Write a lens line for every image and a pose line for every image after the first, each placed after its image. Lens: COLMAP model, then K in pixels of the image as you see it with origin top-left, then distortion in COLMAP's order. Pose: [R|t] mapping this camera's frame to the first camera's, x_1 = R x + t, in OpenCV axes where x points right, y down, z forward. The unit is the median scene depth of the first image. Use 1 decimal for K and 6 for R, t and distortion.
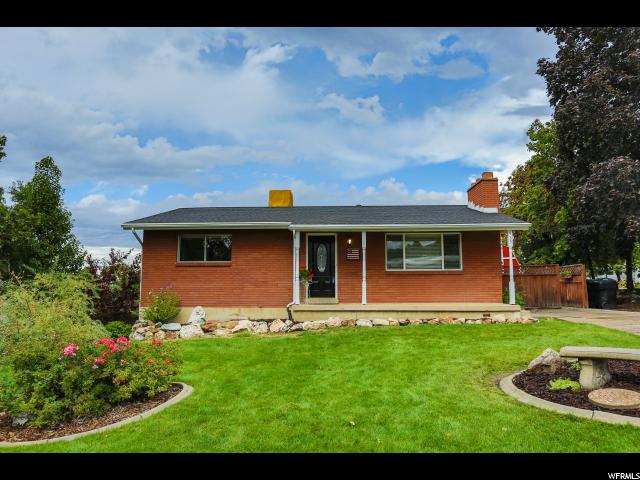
lens RADIAL K [[444.1, 0, 320.0], [0, 444.1, 240.0], [0, 0, 1]] dist [-0.029531, 0.004867]
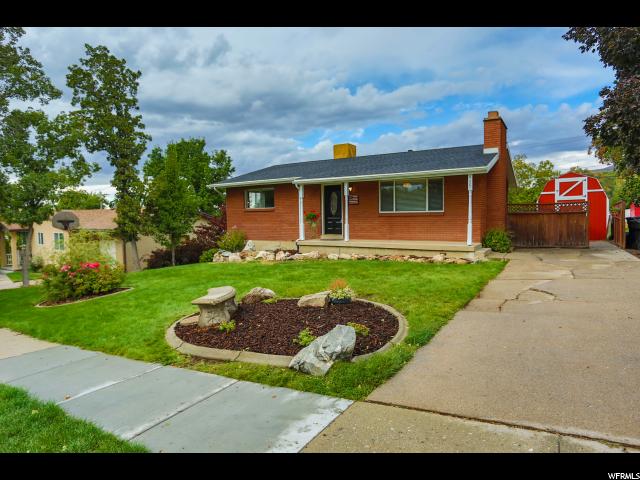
lens RADIAL K [[403.1, 0, 320.0], [0, 403.1, 240.0], [0, 0, 1]] dist [-0.026190, 0.000112]
pose [[0.866636, 0.020309, -0.498528, 0.531598], [0.064078, 0.986367, 0.151574, -0.031955], [0.494809, -0.163304, 0.853519, -0.008108]]
